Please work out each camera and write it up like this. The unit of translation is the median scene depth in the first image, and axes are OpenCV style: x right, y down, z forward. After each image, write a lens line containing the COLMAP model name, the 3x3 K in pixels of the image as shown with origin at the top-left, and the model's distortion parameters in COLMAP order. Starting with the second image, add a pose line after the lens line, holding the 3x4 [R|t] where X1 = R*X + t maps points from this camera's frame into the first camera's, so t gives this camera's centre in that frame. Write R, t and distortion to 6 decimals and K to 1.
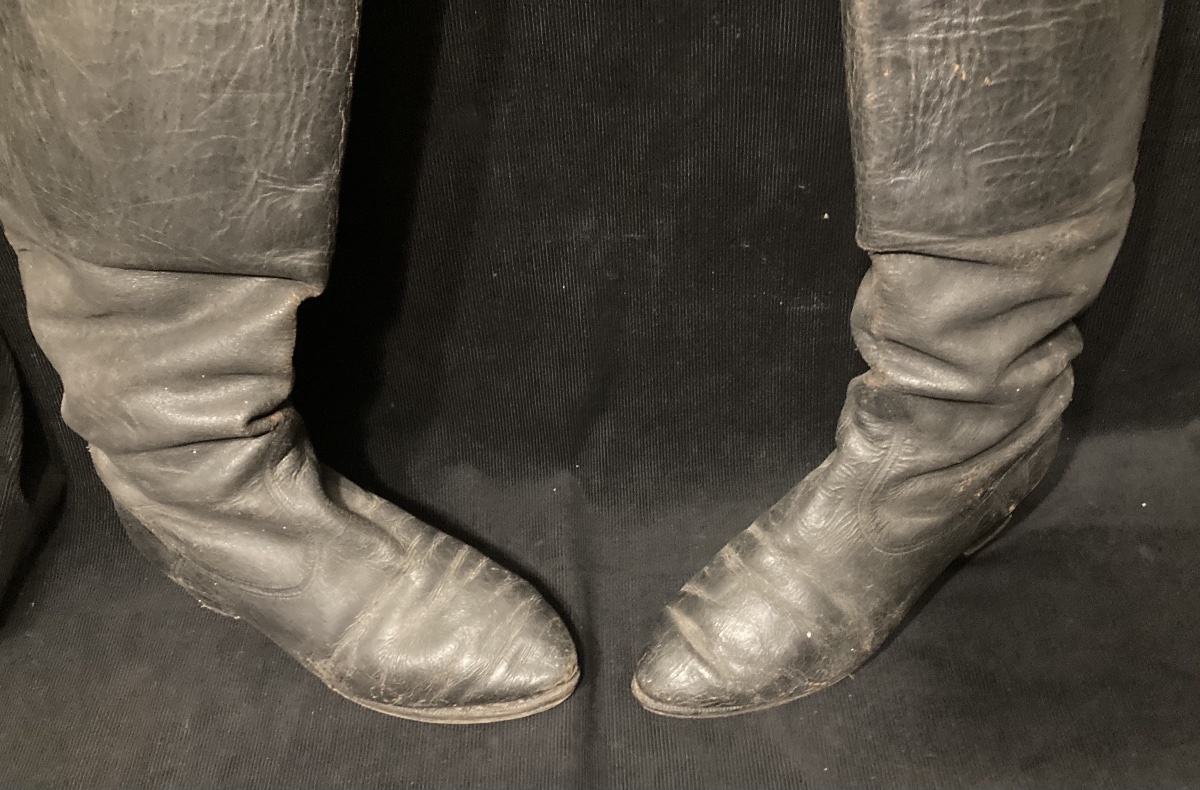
lens RADIAL K [[849.4, 0, 600.0], [0, 849.4, 395.0], [0, 0, 1]] dist [0.021569, -0.005003]
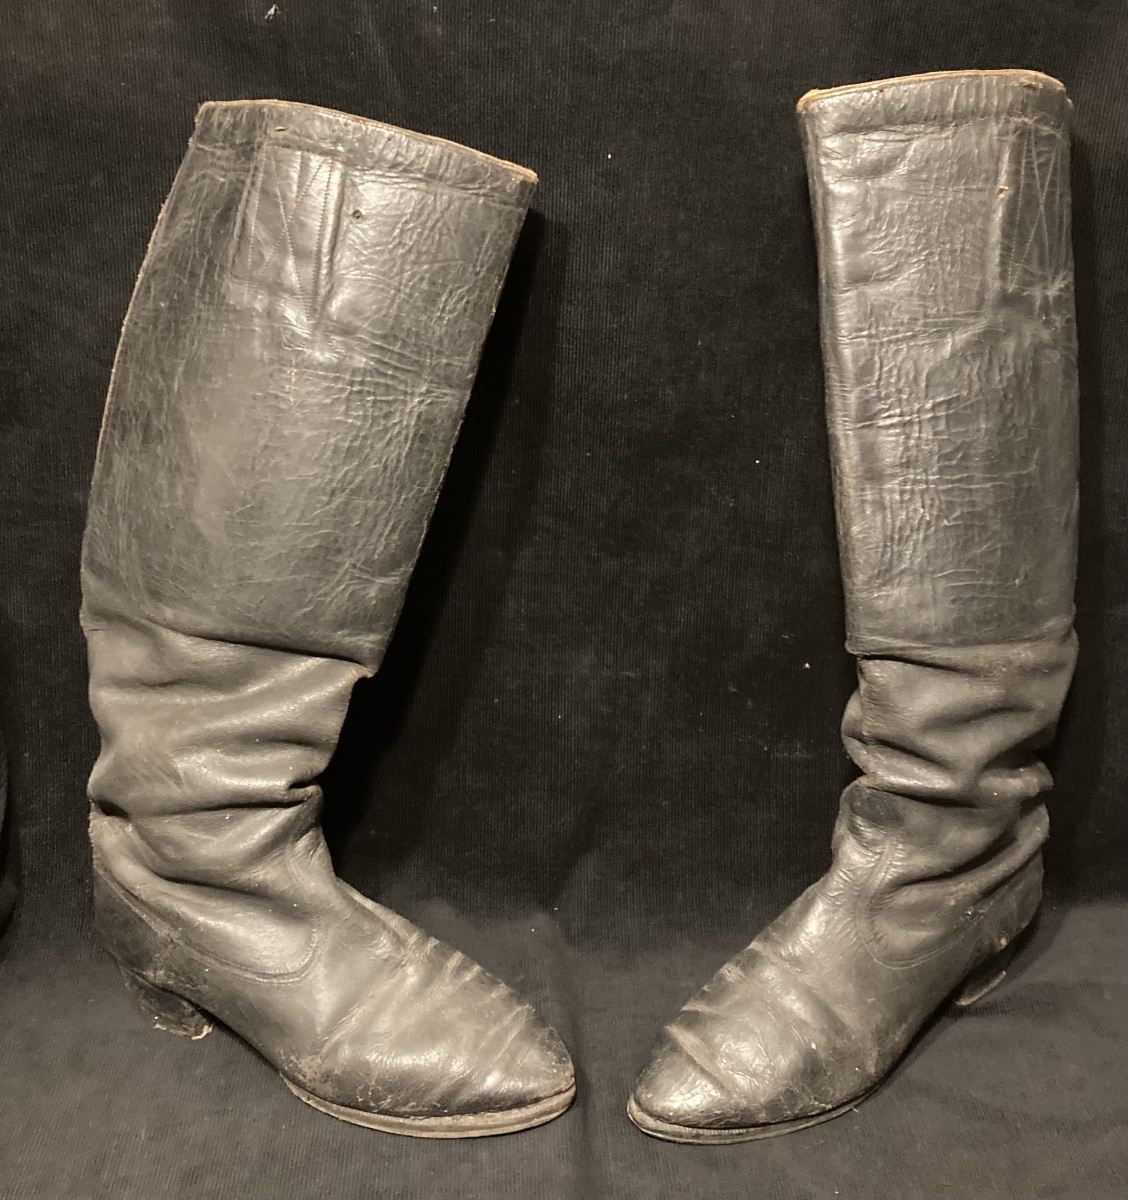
lens RADIAL K [[930.8, 0, 564.0], [0, 930.8, 600.0], [0, 0, 1]] dist [0.114594, -0.183624]
pose [[0.997404, 0.069465, 0.018986, -0.100658], [-0.058986, 0.939306, -0.337971, 0.181755], [-0.041311, 0.335974, 0.940965, -0.198987]]
